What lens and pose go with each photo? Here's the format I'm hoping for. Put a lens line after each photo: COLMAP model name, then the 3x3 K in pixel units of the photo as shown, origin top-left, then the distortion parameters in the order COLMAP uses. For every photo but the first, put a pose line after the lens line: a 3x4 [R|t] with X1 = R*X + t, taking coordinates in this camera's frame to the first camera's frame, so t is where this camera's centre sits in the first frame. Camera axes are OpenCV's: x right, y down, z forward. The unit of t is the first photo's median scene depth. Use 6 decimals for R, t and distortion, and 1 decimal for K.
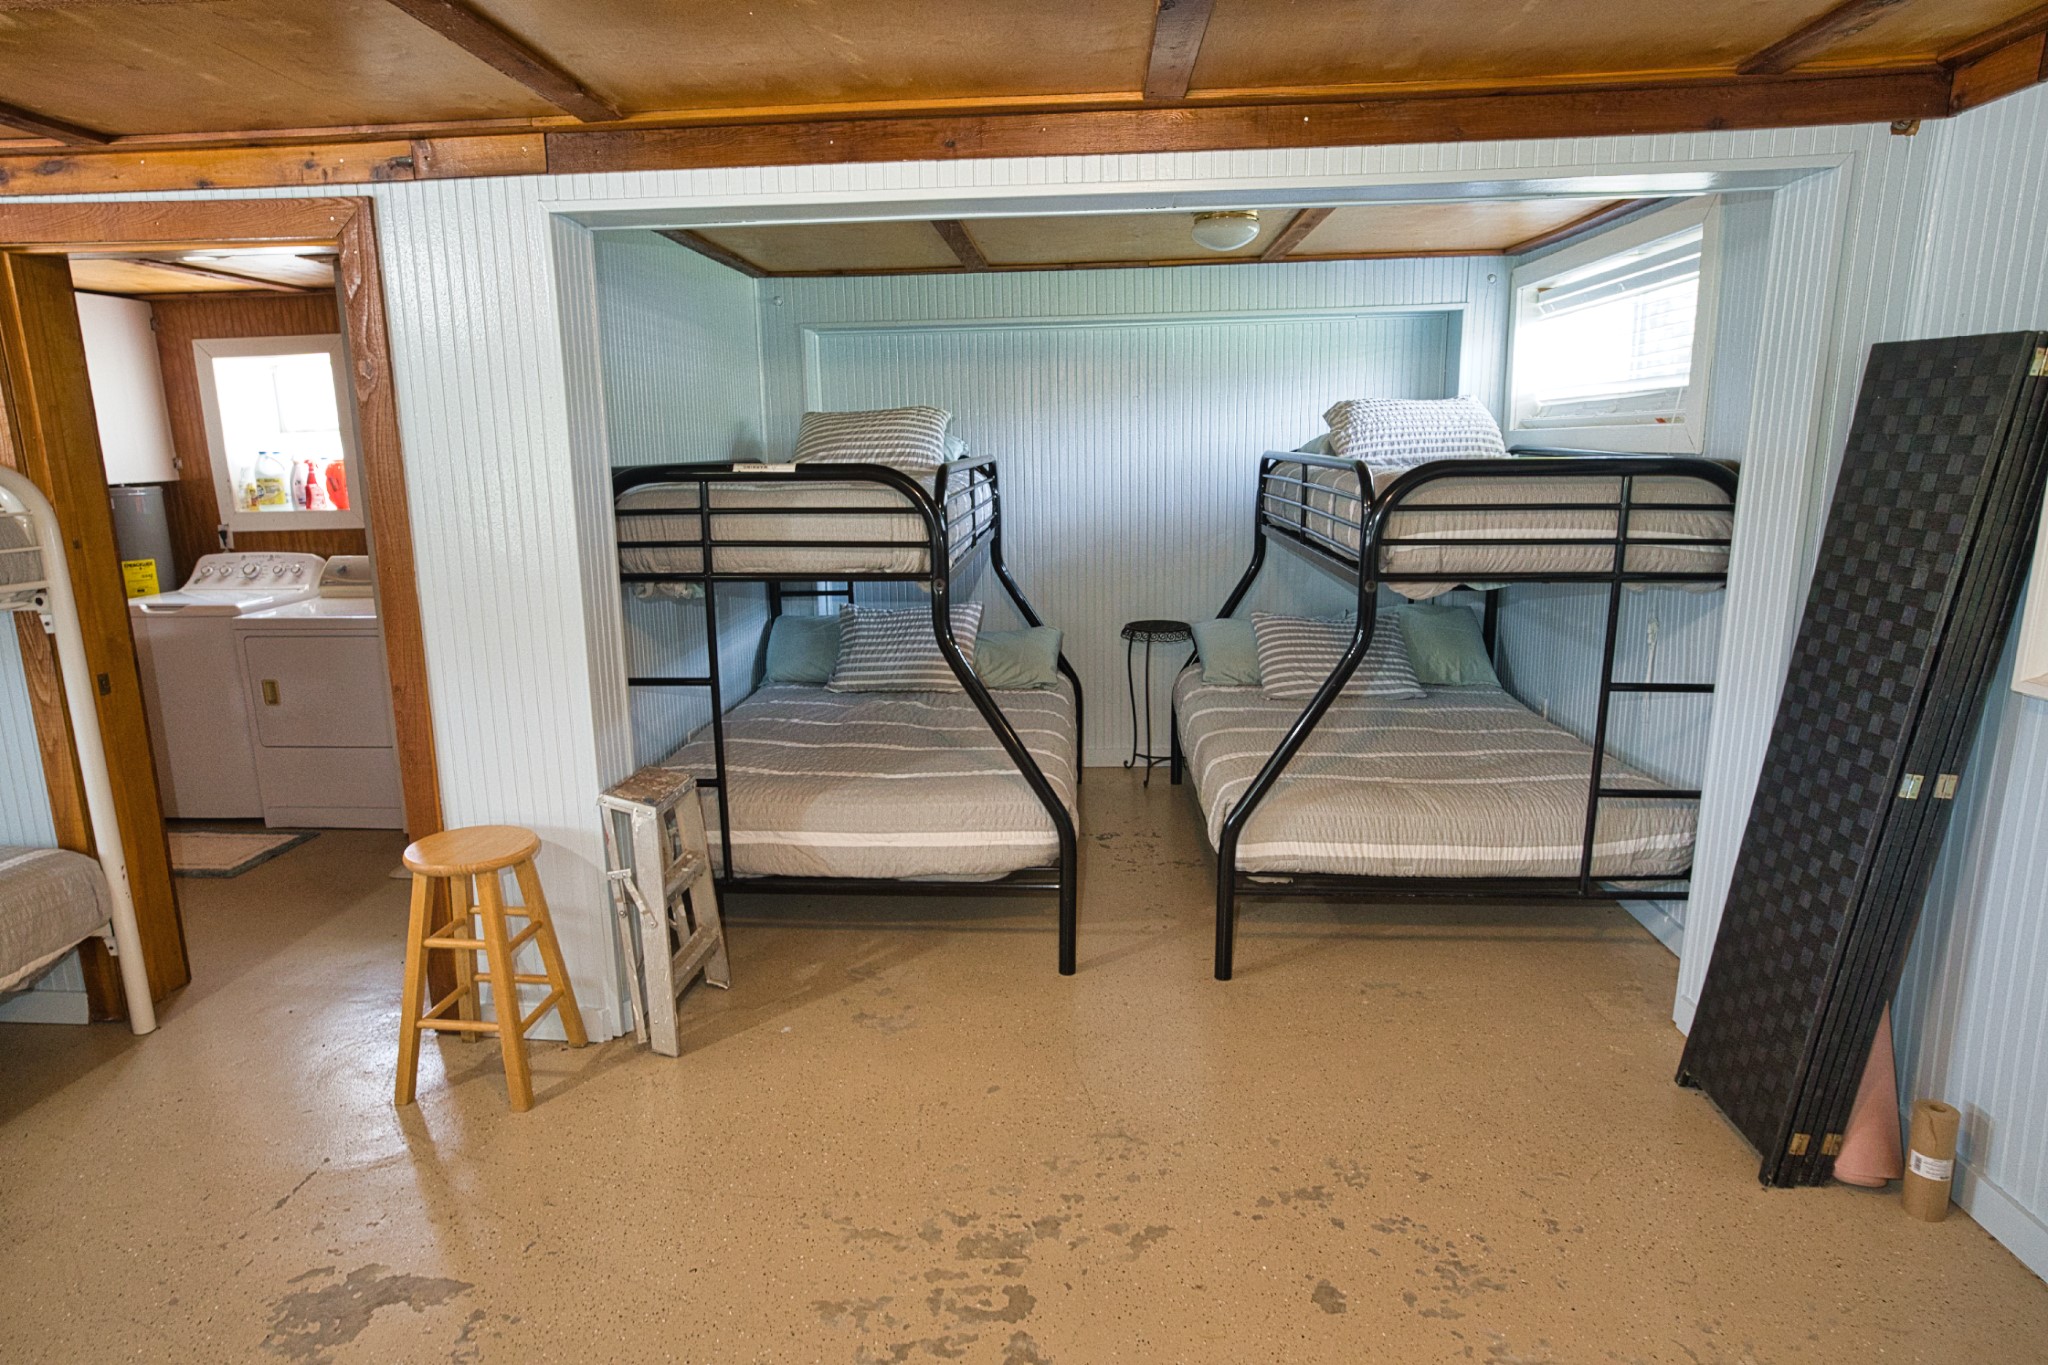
lens RADIAL K [[1155.9, 0, 1010.4], [0, 1155.9, 687.6], [0, 0, 1]] dist [-0.028363, 0.021521]
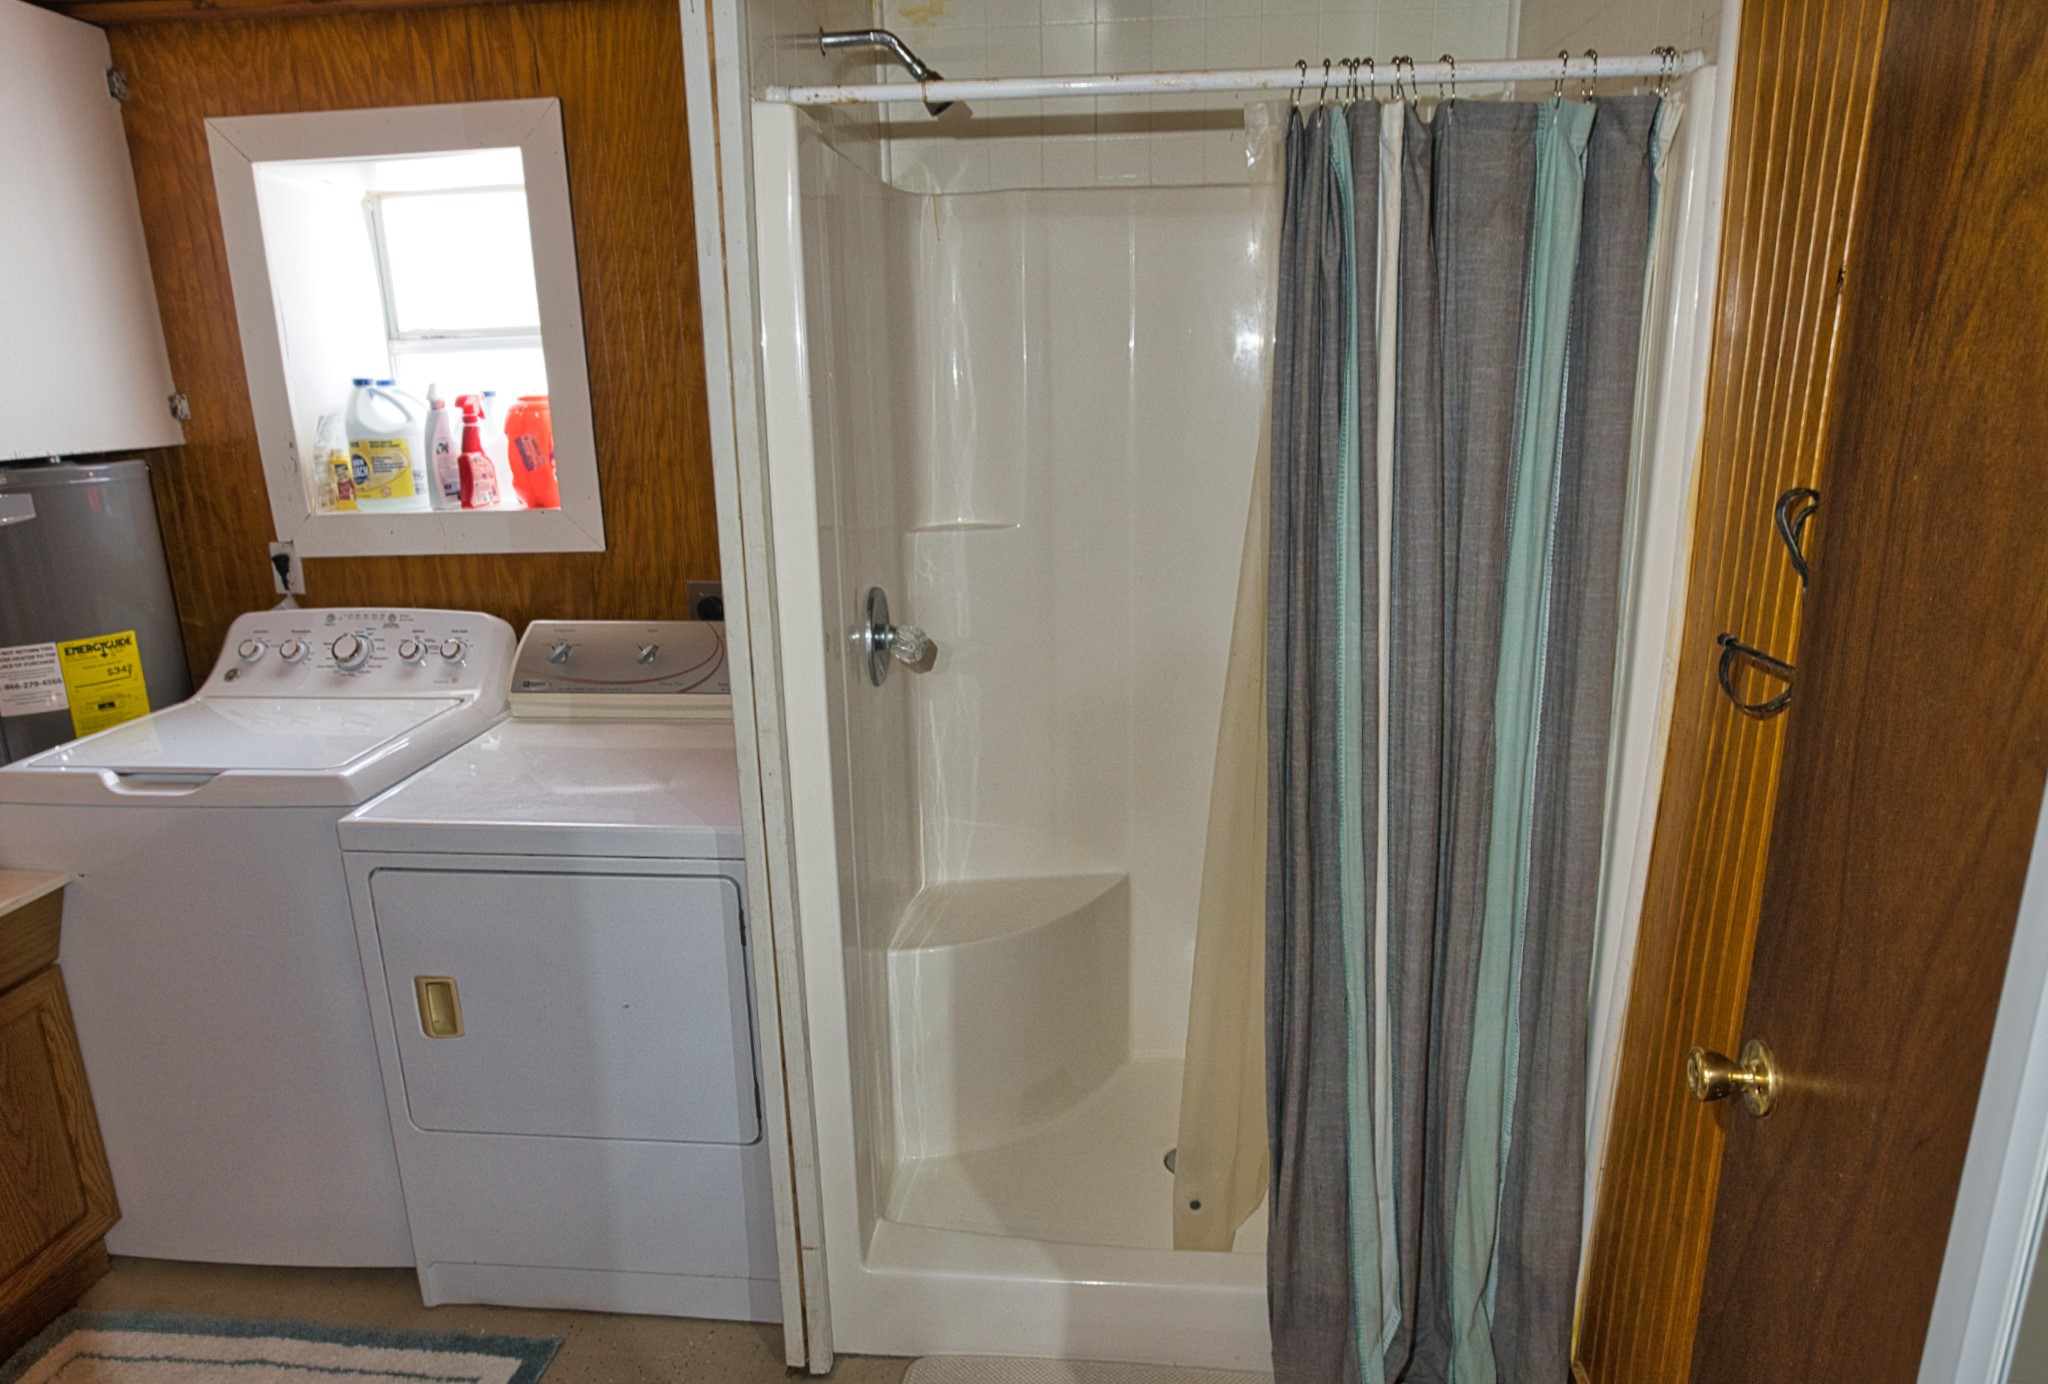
lens RADIAL K [[1211.9, 0, 1010.9], [0, 1211.9, 692.7], [0, 0, 1]] dist [-0.020203, 0.010707]
pose [[0.999769, 0.000898, -0.021470, -0.391088], [0.000089, 0.998944, 0.045944, -0.105665], [0.021489, -0.045935, 0.998713, 0.531236]]
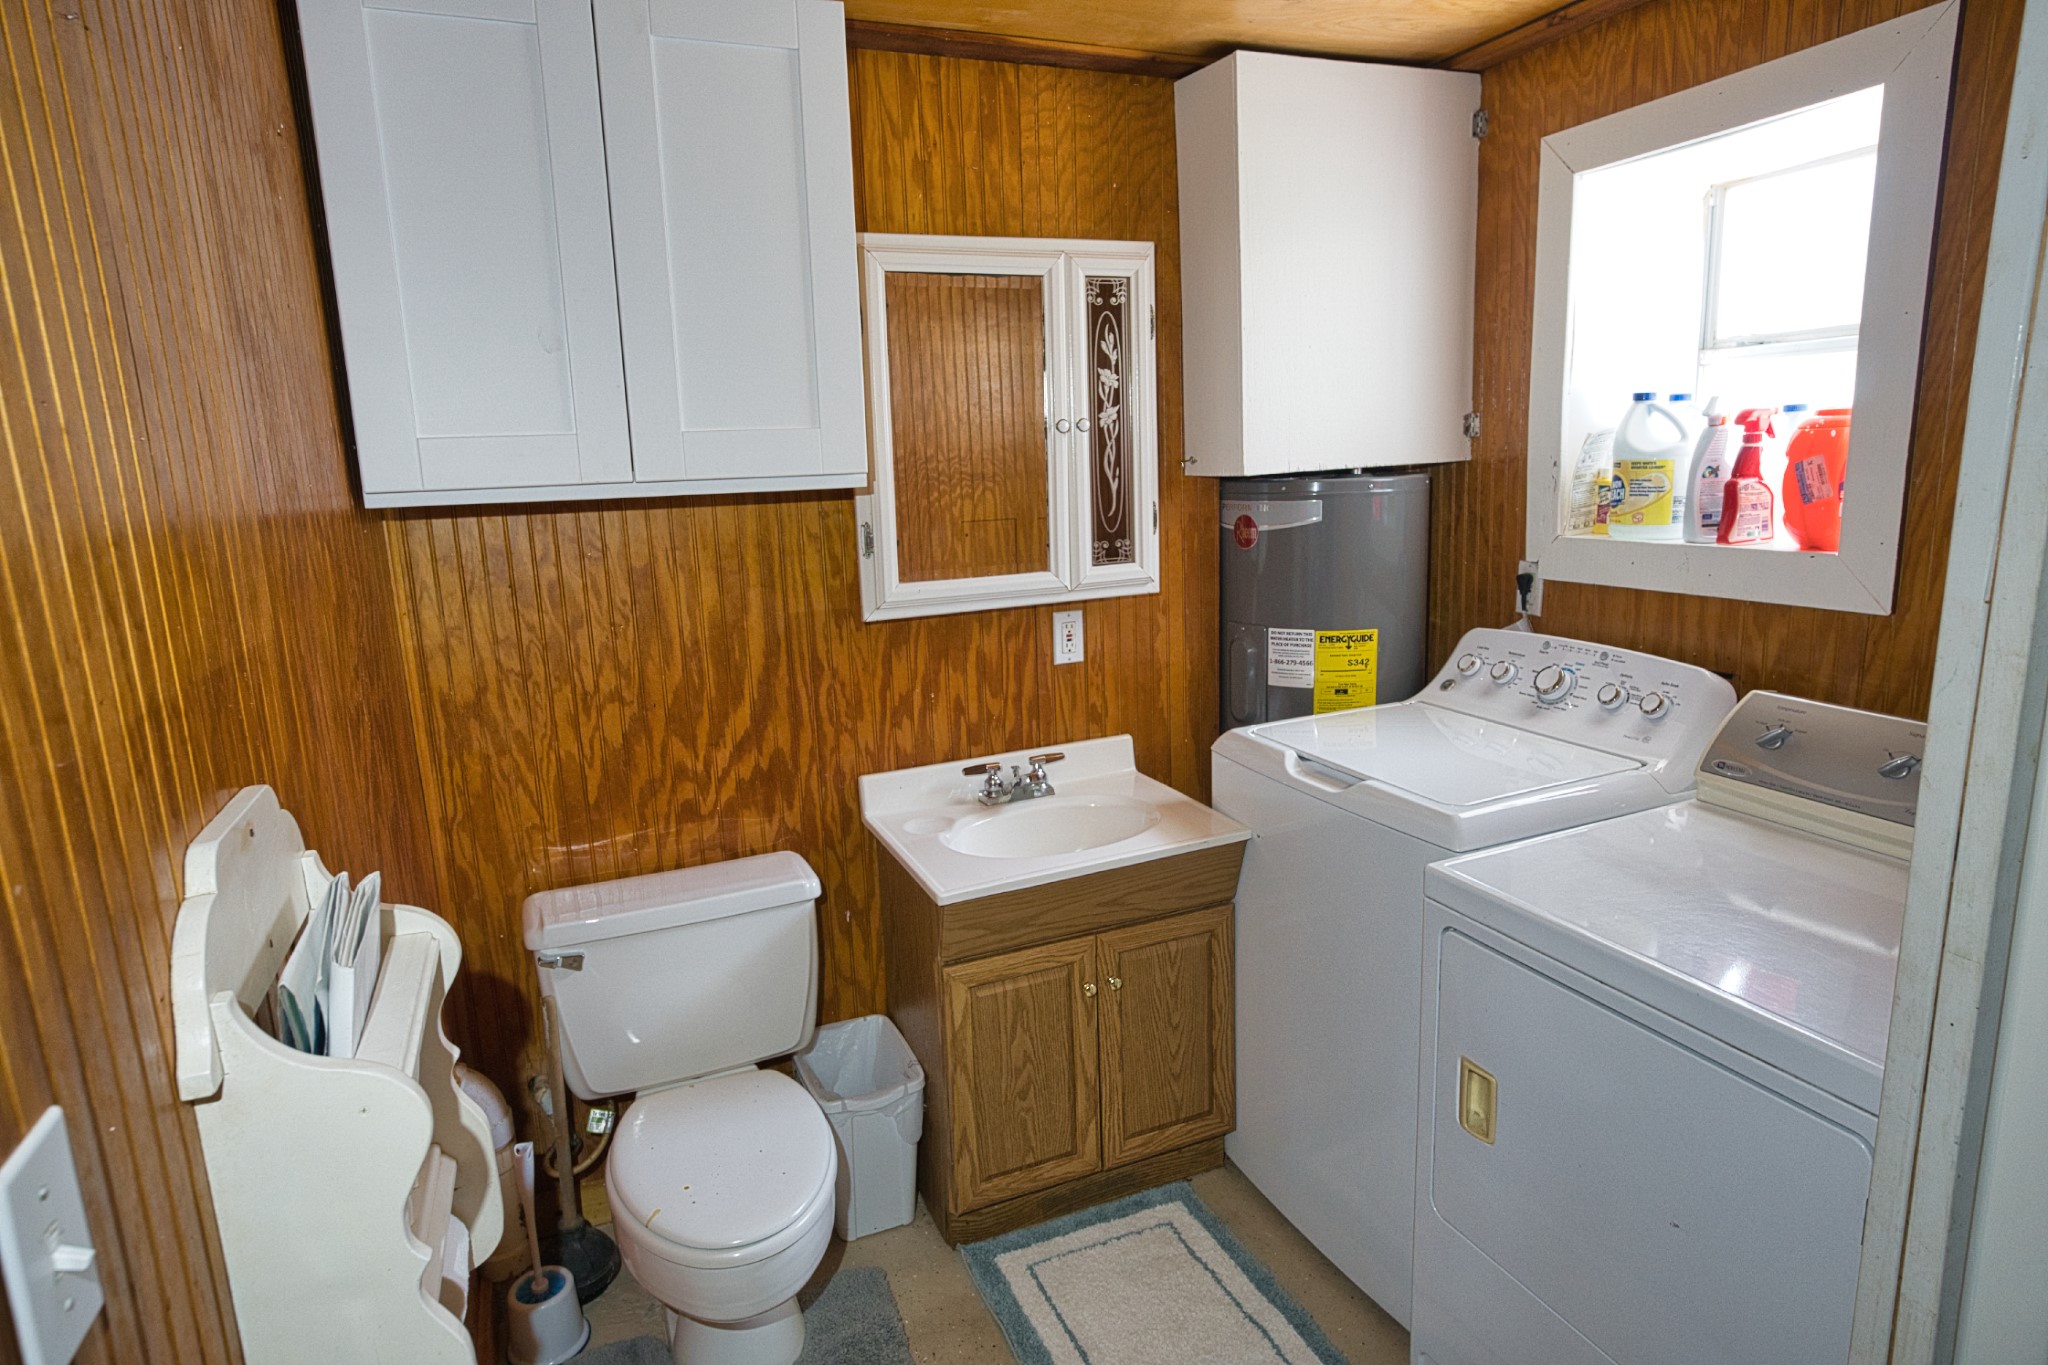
lens RADIAL K [[1155.9, 0, 1019.5], [0, 1155.9, 680.6], [0, 0, 1]] dist [-0.028363, 0.021521]
pose [[0.448758, 0.179828, -0.875373, -0.378223], [-0.153810, 0.980469, 0.122568, -0.122611], [0.880317, 0.079638, 0.467653, 0.625222]]
